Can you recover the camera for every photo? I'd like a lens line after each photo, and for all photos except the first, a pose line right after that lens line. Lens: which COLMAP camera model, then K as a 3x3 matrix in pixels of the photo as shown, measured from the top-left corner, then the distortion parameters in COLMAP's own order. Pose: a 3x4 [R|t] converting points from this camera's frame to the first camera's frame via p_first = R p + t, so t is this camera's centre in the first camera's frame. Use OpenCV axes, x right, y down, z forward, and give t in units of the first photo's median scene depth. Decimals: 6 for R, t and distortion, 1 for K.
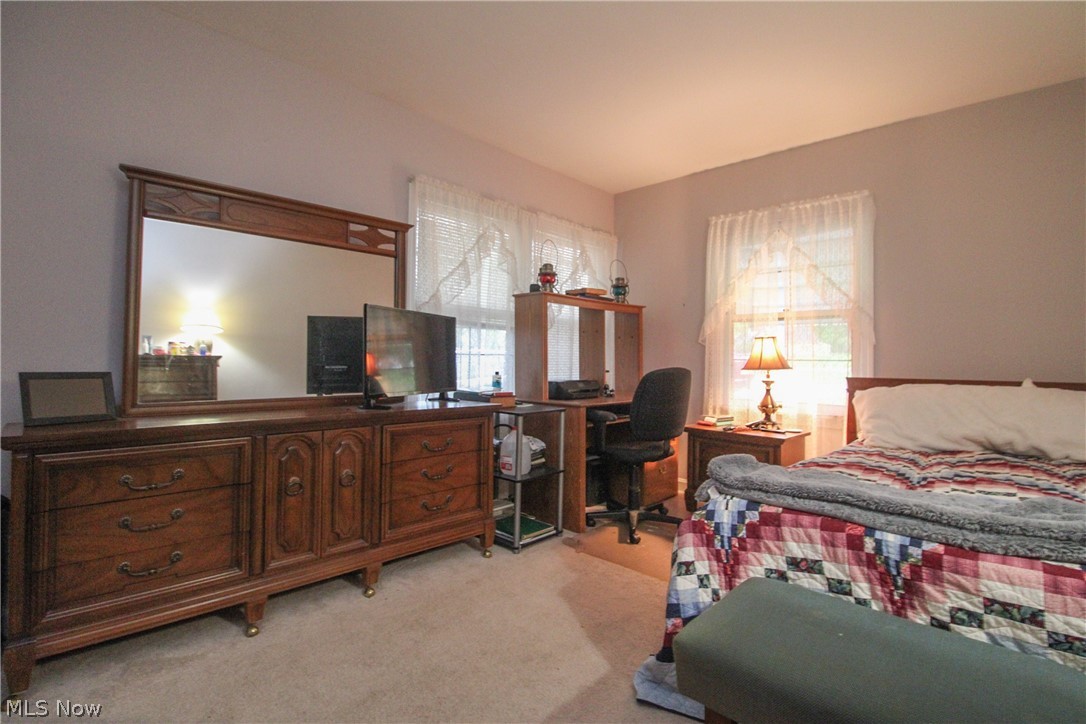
lens RADIAL K [[520.9, 0, 546.7], [0, 520.9, 345.0], [0, 0, 1]] dist [-0.002970, -0.009783]
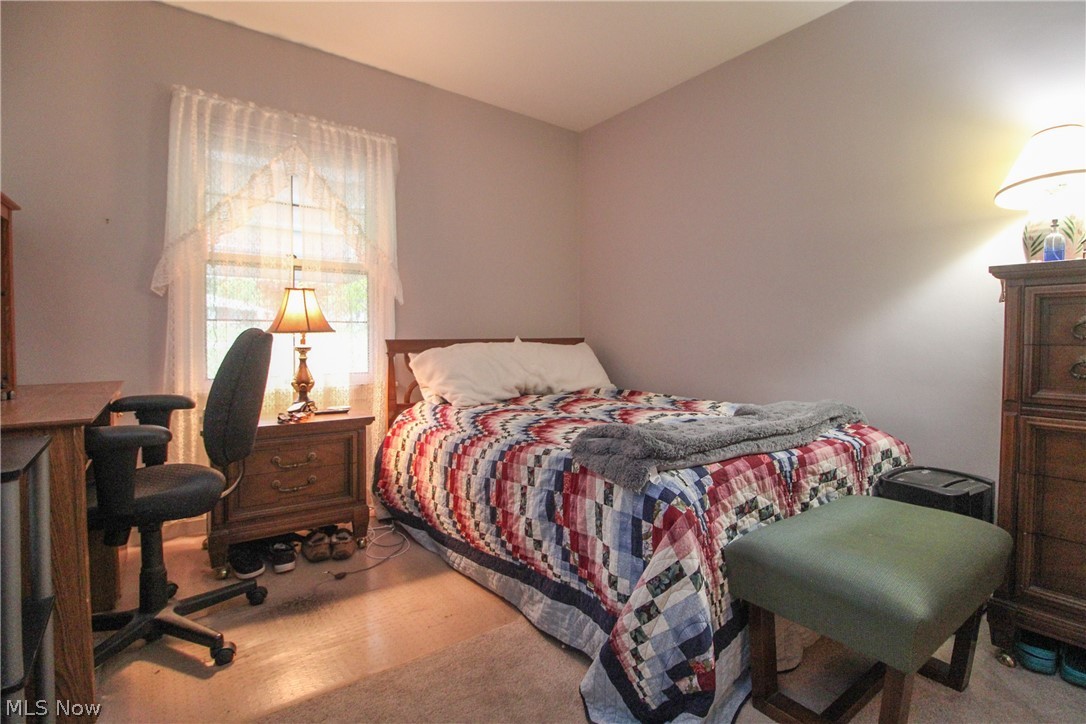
lens RADIAL K [[520.9, 0, 546.7], [0, 520.9, 345.0], [0, 0, 1]] dist [-0.002970, -0.009783]
pose [[0.161608, -0.027692, 0.986466, -0.529703], [-0.022841, 0.999233, 0.031792, 0.070613], [-0.986591, -0.027669, 0.160851, 1.132185]]
